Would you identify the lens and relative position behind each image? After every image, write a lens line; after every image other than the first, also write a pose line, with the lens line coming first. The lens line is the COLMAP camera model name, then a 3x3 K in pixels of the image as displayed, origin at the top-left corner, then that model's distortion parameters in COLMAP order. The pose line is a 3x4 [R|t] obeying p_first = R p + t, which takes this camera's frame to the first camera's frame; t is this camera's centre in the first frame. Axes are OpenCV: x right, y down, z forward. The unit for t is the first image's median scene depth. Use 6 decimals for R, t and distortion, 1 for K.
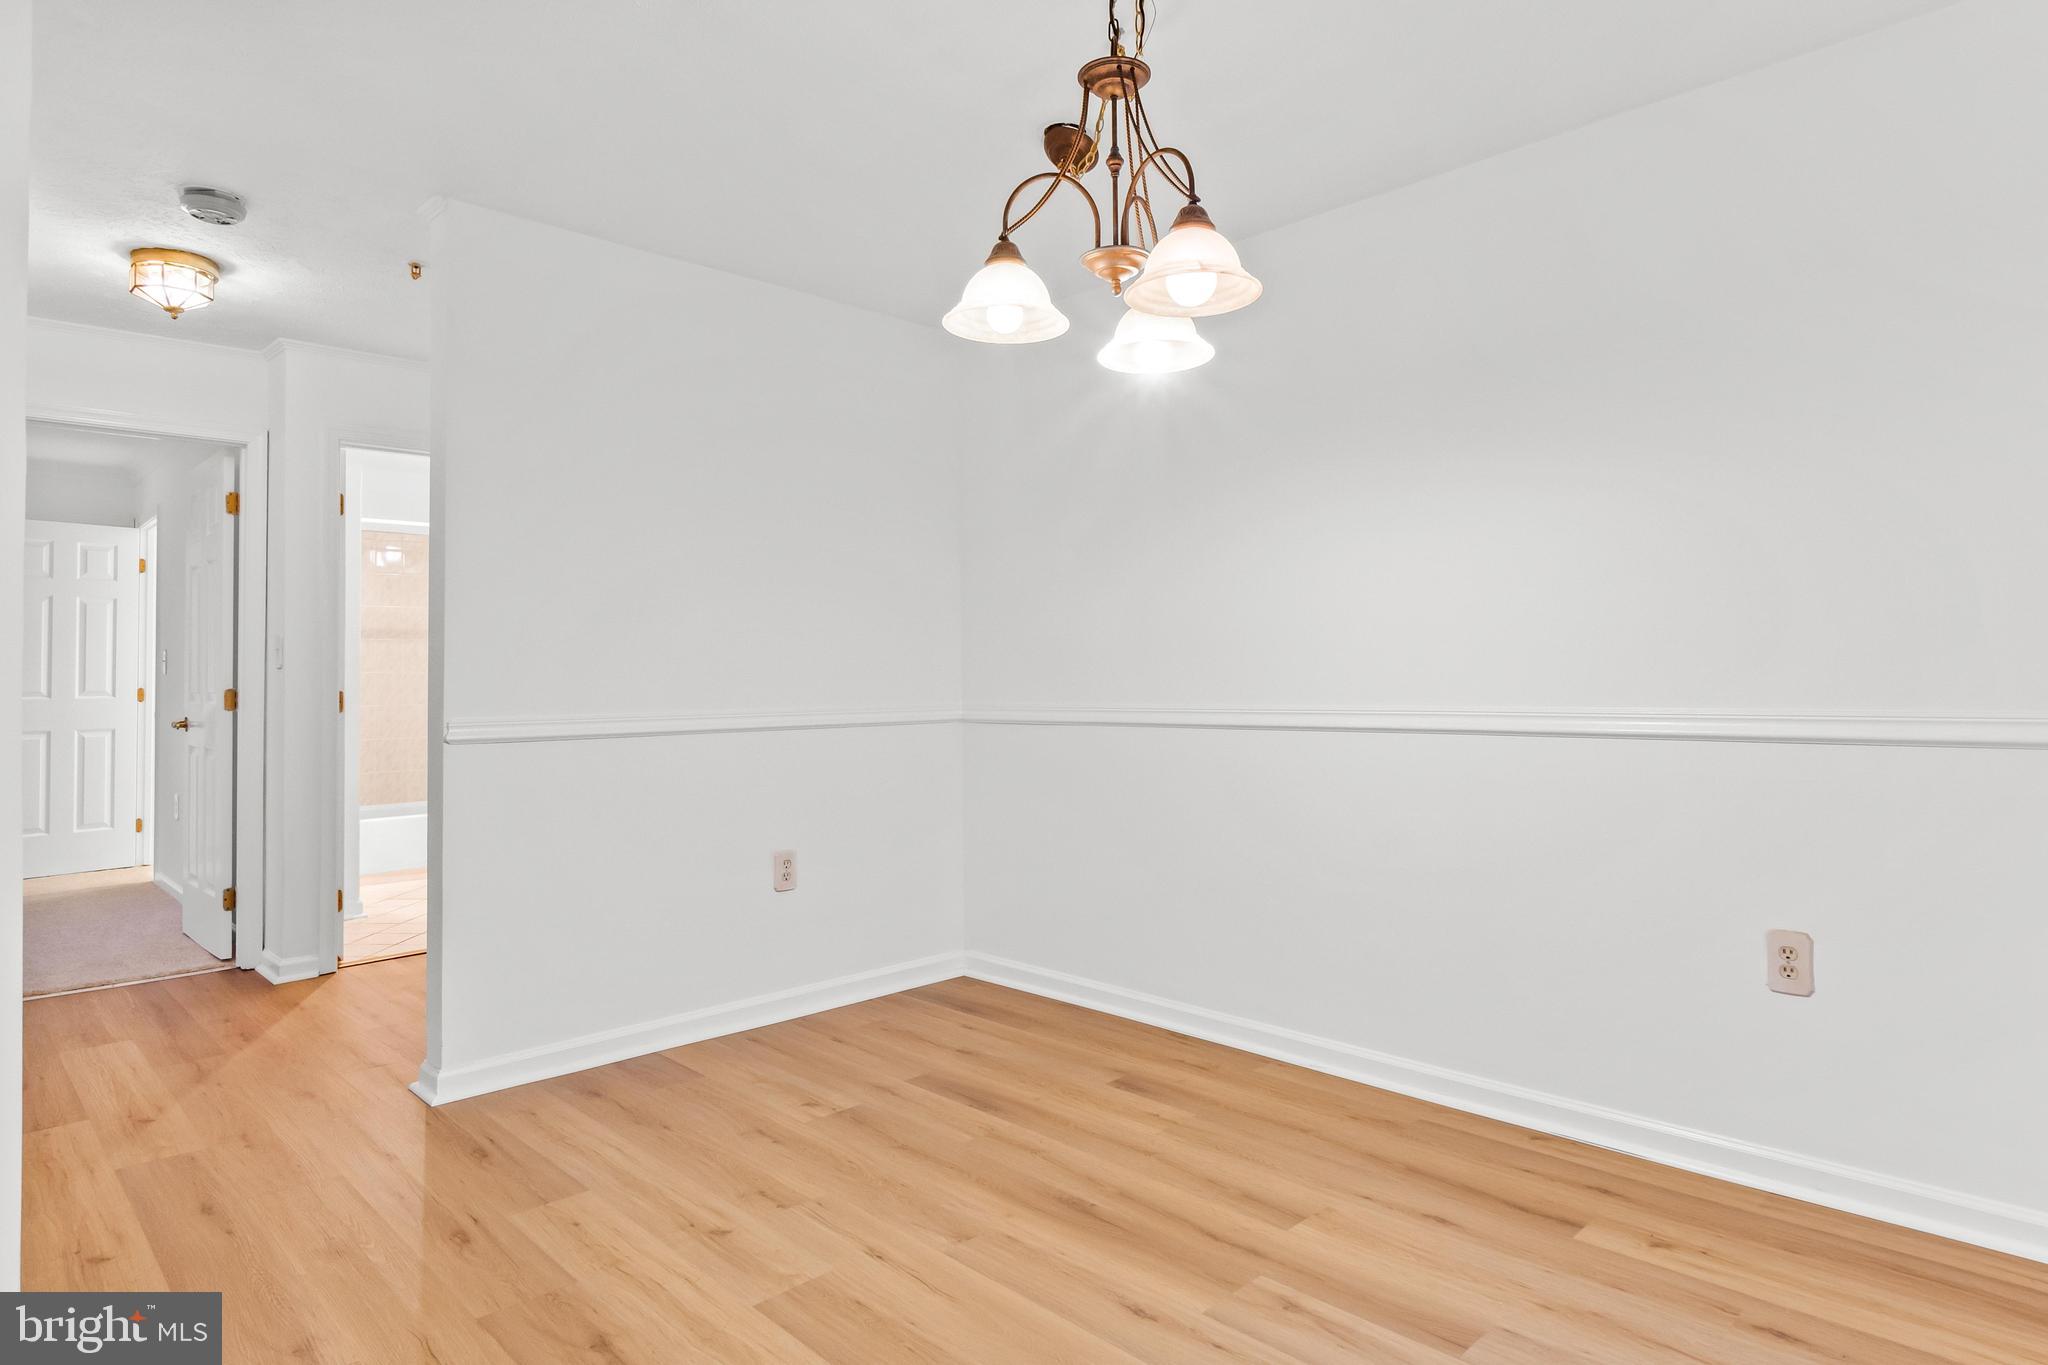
lens RADIAL K [[1178.9, 0, 1020.9], [0, 1178.9, 634.3], [0, 0, 1]] dist [0.000019, 0.001133]
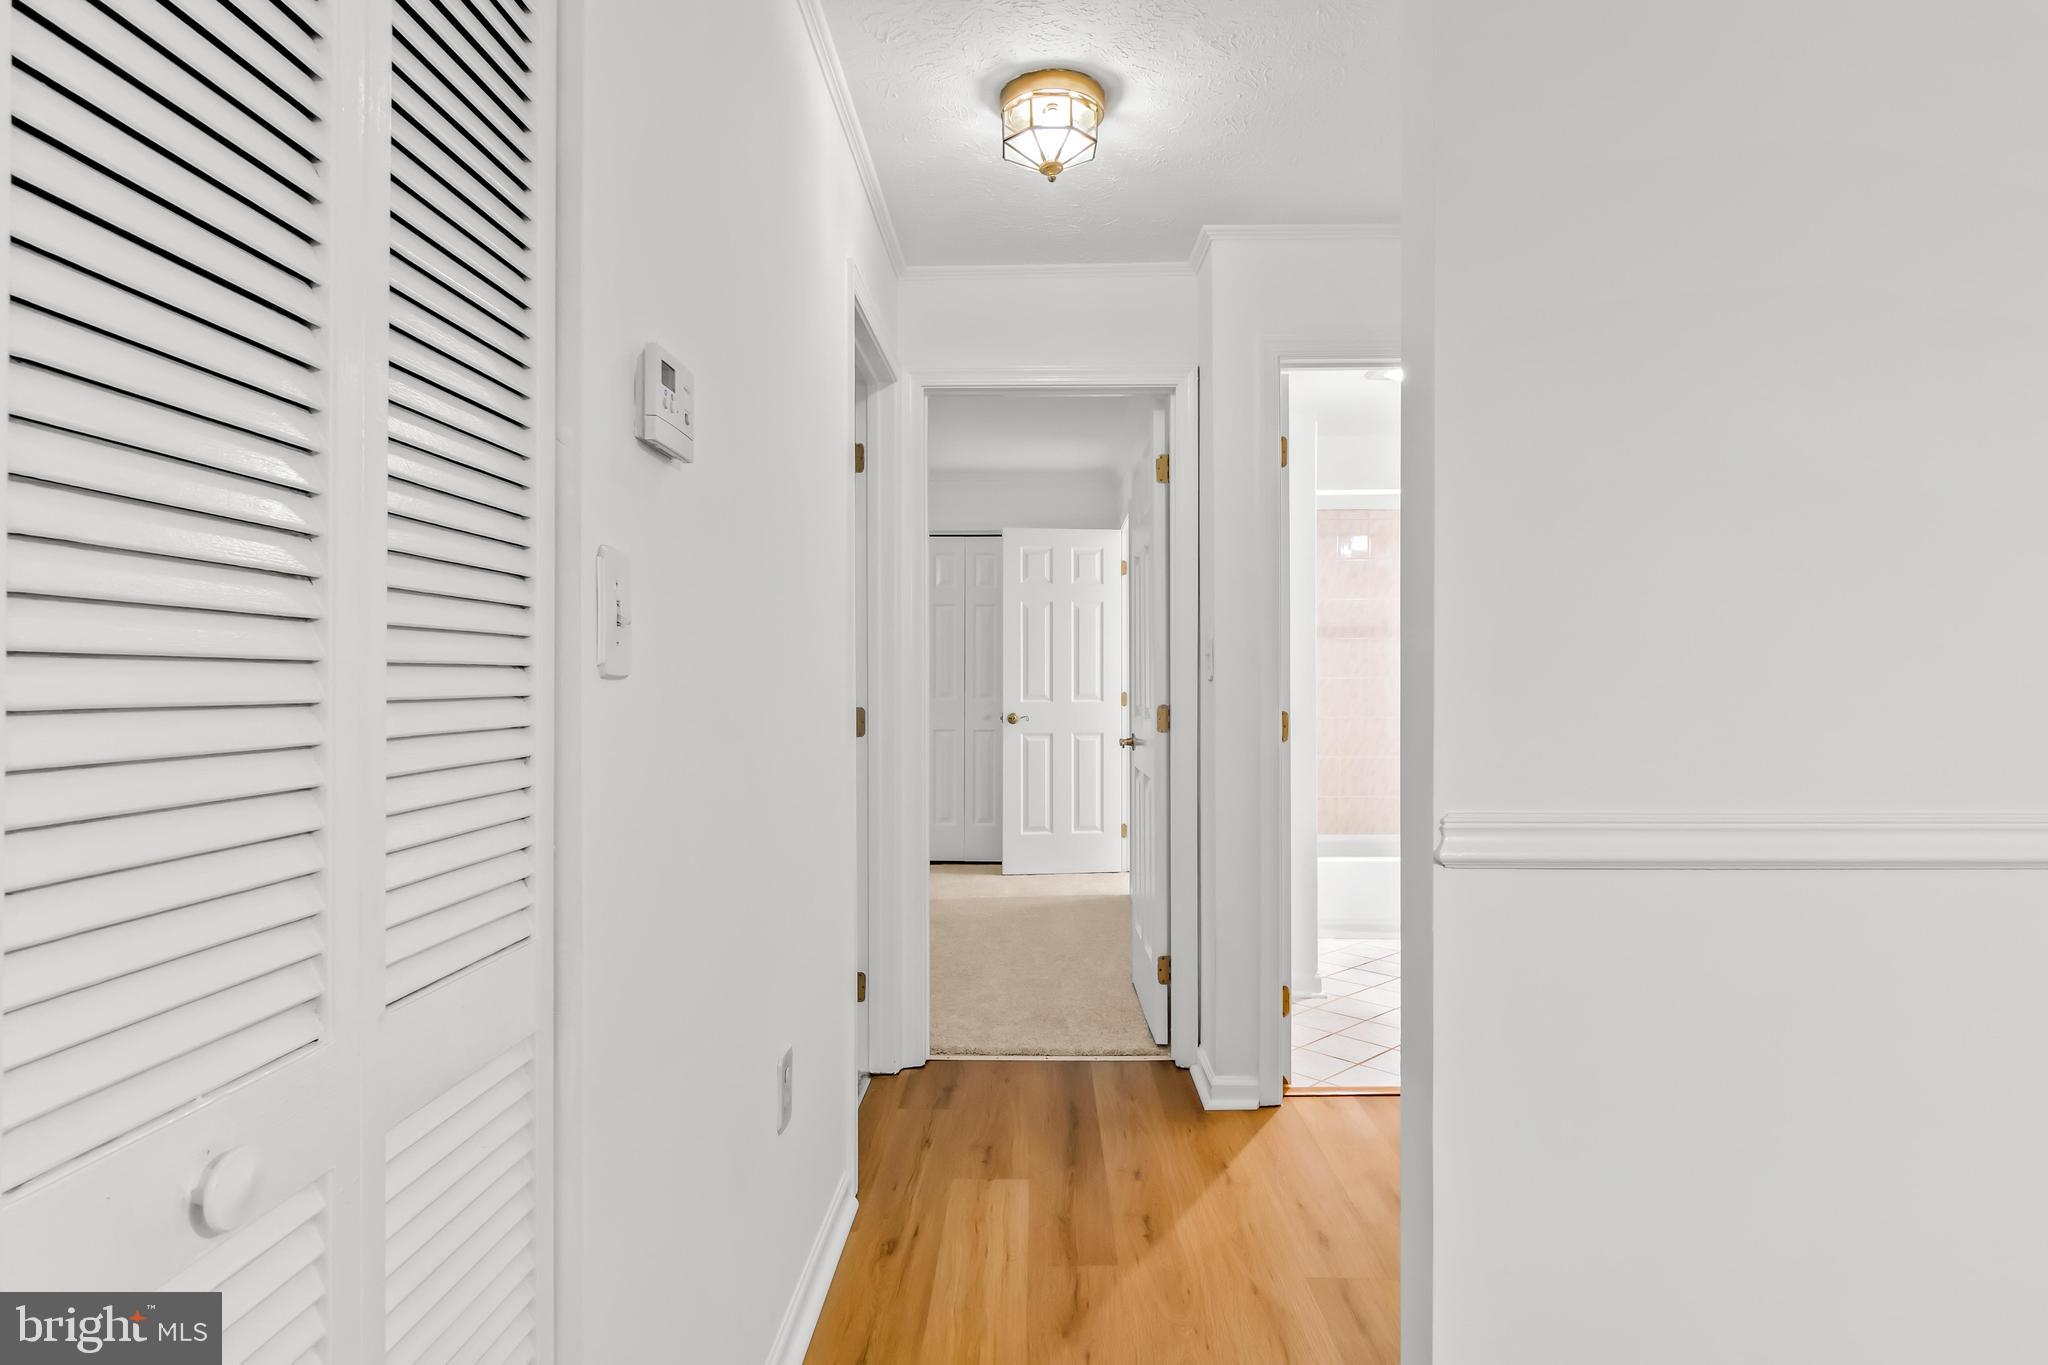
lens RADIAL K [[1137.8, 0, 1015.7], [0, 1137.8, 688.8], [0, 0, 1]] dist [0.000855, -0.002601]
pose [[0.704105, 0.015514, -0.709927, -0.198941], [0.019894, 0.998938, 0.041561, 0.001927], [0.709817, -0.043387, 0.703048, 0.394353]]
